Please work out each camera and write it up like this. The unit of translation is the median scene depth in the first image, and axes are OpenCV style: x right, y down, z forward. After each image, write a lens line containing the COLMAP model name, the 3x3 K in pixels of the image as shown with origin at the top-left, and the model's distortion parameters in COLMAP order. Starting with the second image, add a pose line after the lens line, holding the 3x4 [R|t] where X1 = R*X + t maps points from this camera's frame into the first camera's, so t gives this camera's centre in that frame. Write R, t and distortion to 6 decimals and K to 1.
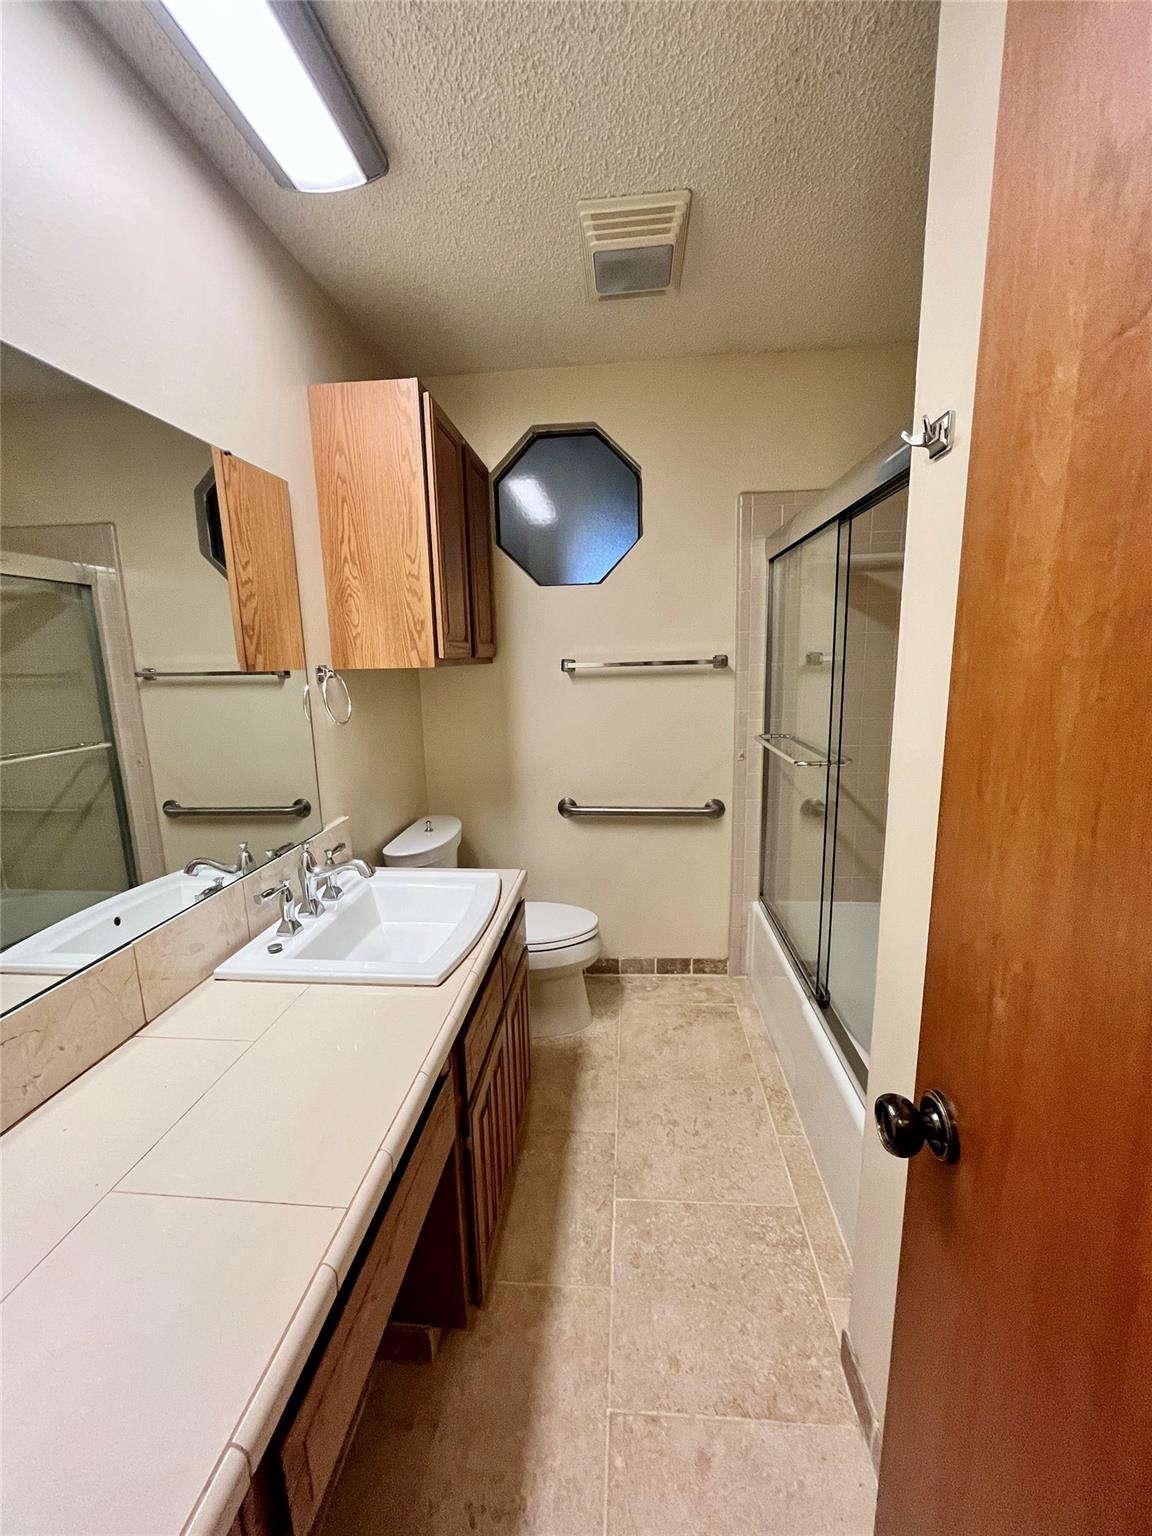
lens RADIAL K [[620.6, 0, 576.0], [0, 620.6, 768.0], [0, 0, 1]] dist [-0.002439, -0.000064]
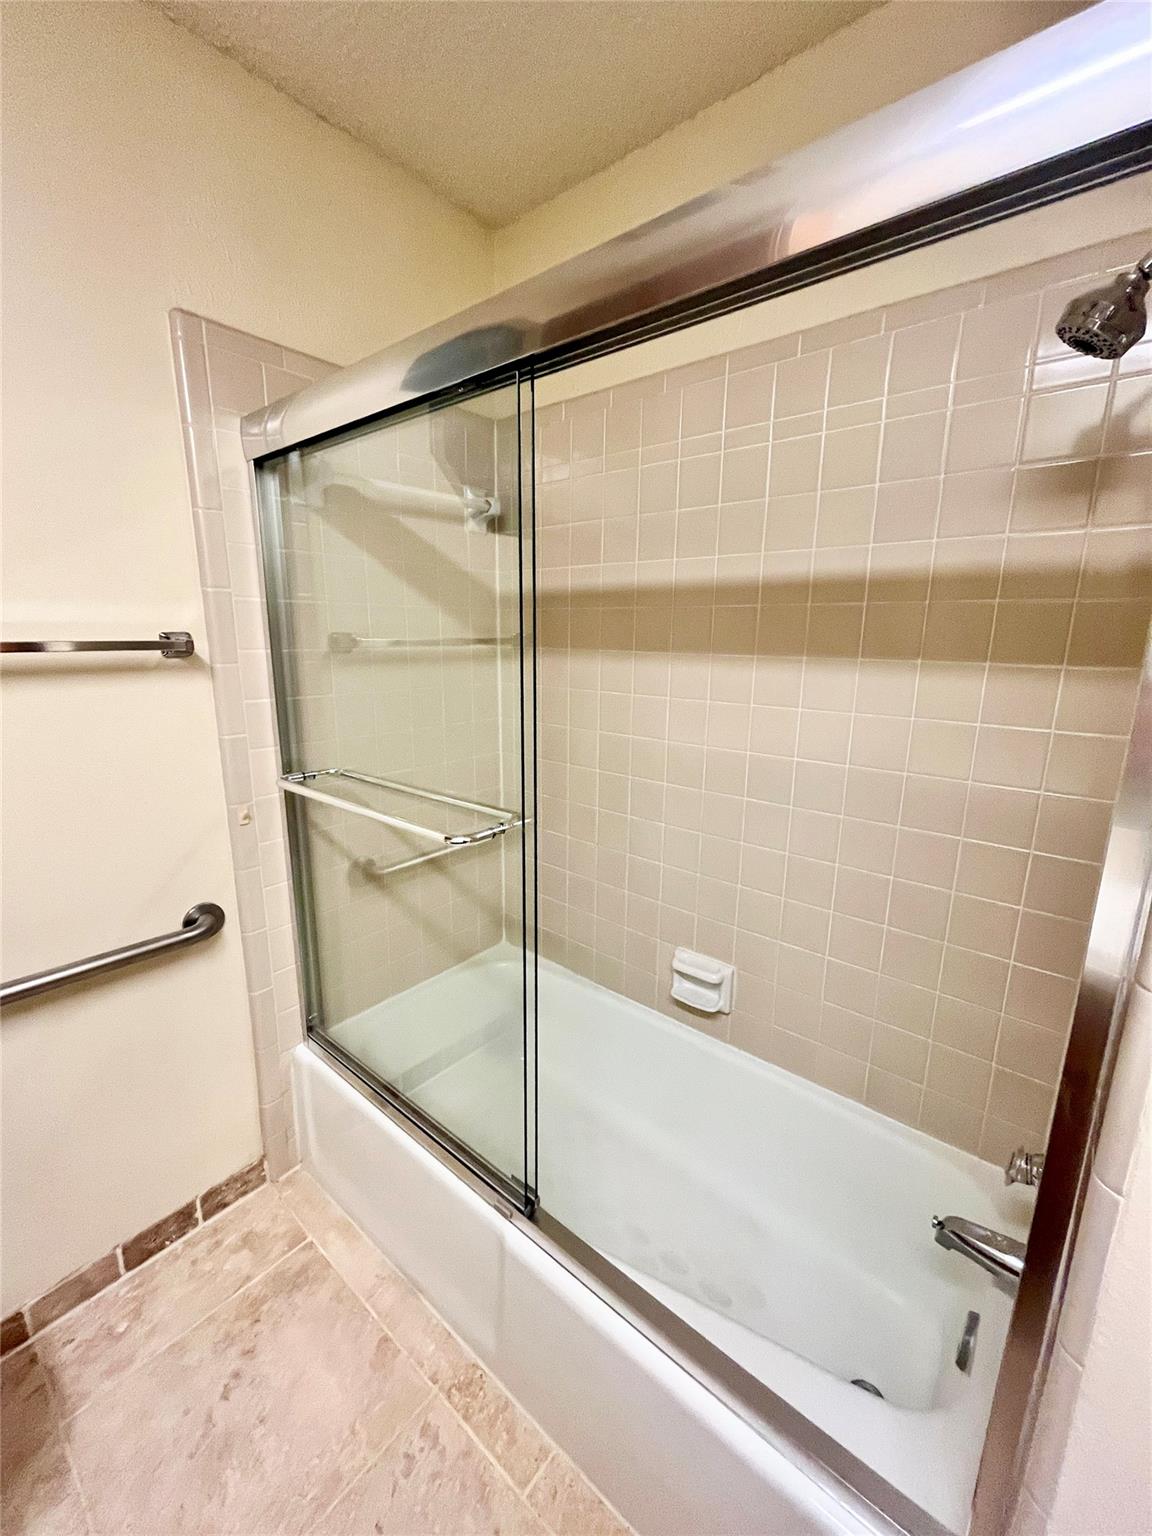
lens RADIAL K [[621.4, 0, 576.0], [0, 621.4, 768.0], [0, 0, 1]] dist [-0.001942, -0.000189]
pose [[0.575762, -0.144557, 0.804737, -0.005113], [0.124496, 0.988270, 0.088453, -0.102901], [-0.808084, 0.049259, 0.587005, 0.592235]]
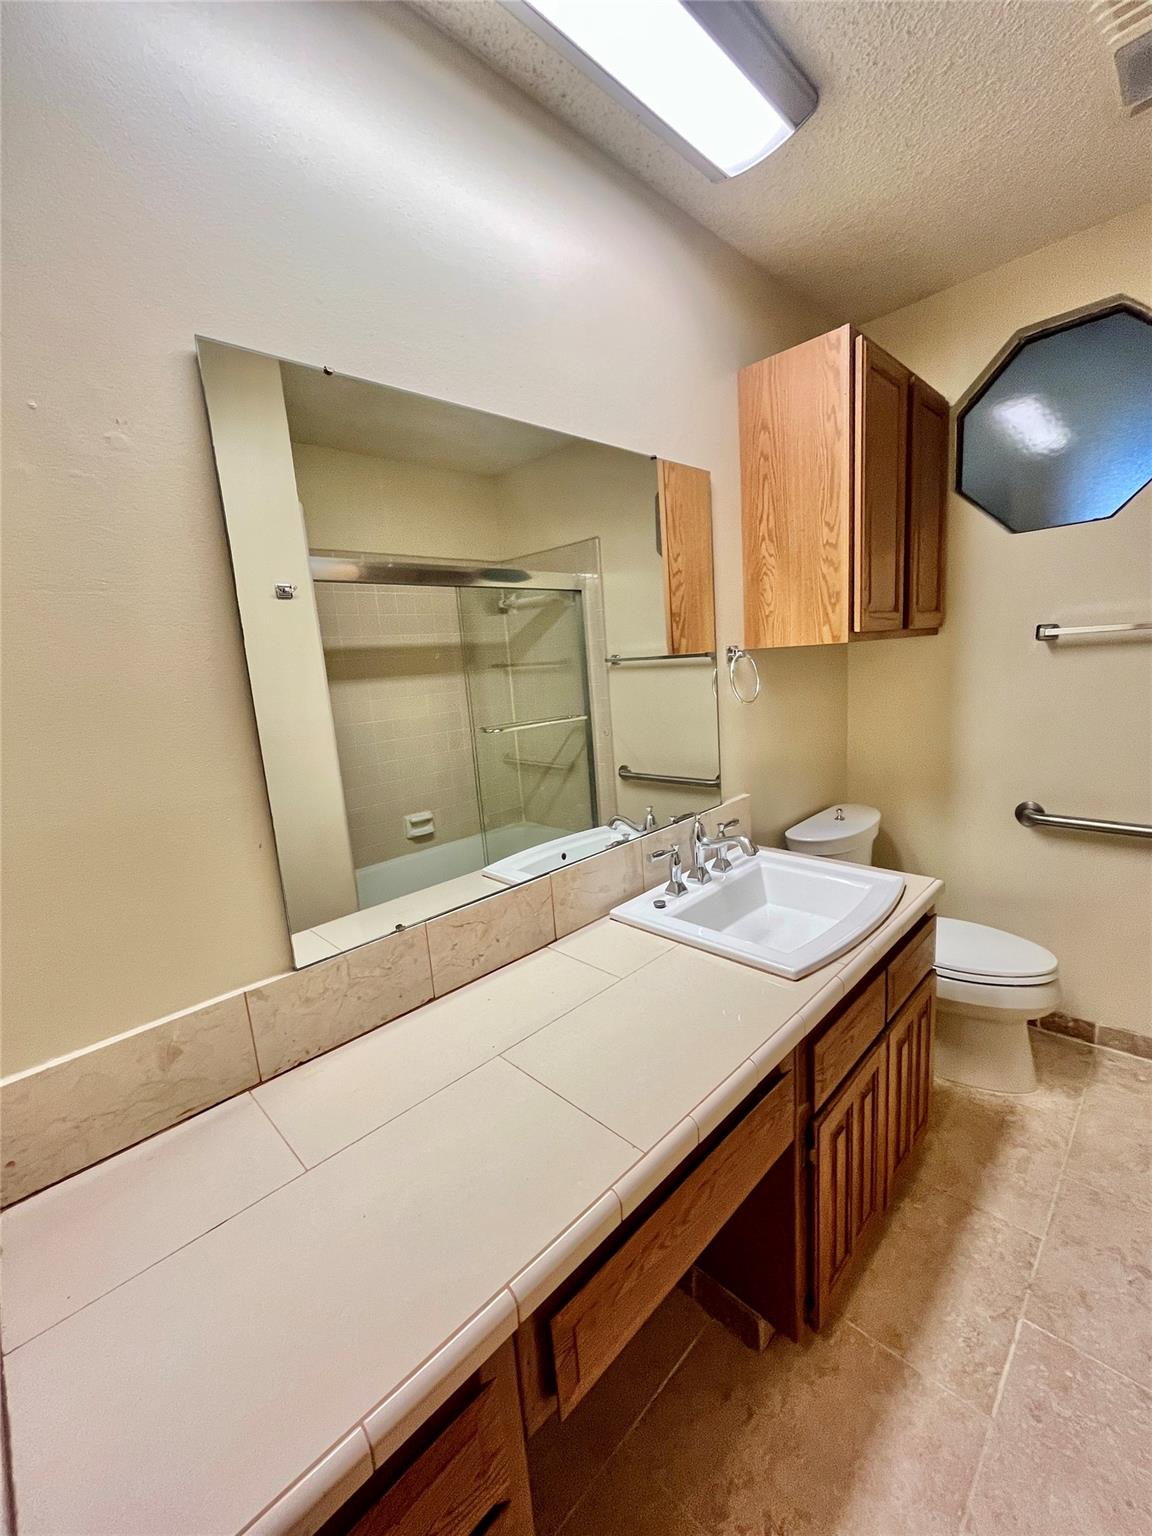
lens RADIAL K [[620.6, 0, 576.0], [0, 620.6, 768.0], [0, 0, 1]] dist [-0.002439, -0.000064]
pose [[0.763739, 0.081308, -0.640384, 0.065600], [-0.061397, 0.996688, 0.053324, -0.001472], [0.642599, -0.001408, 0.766201, 0.038282]]
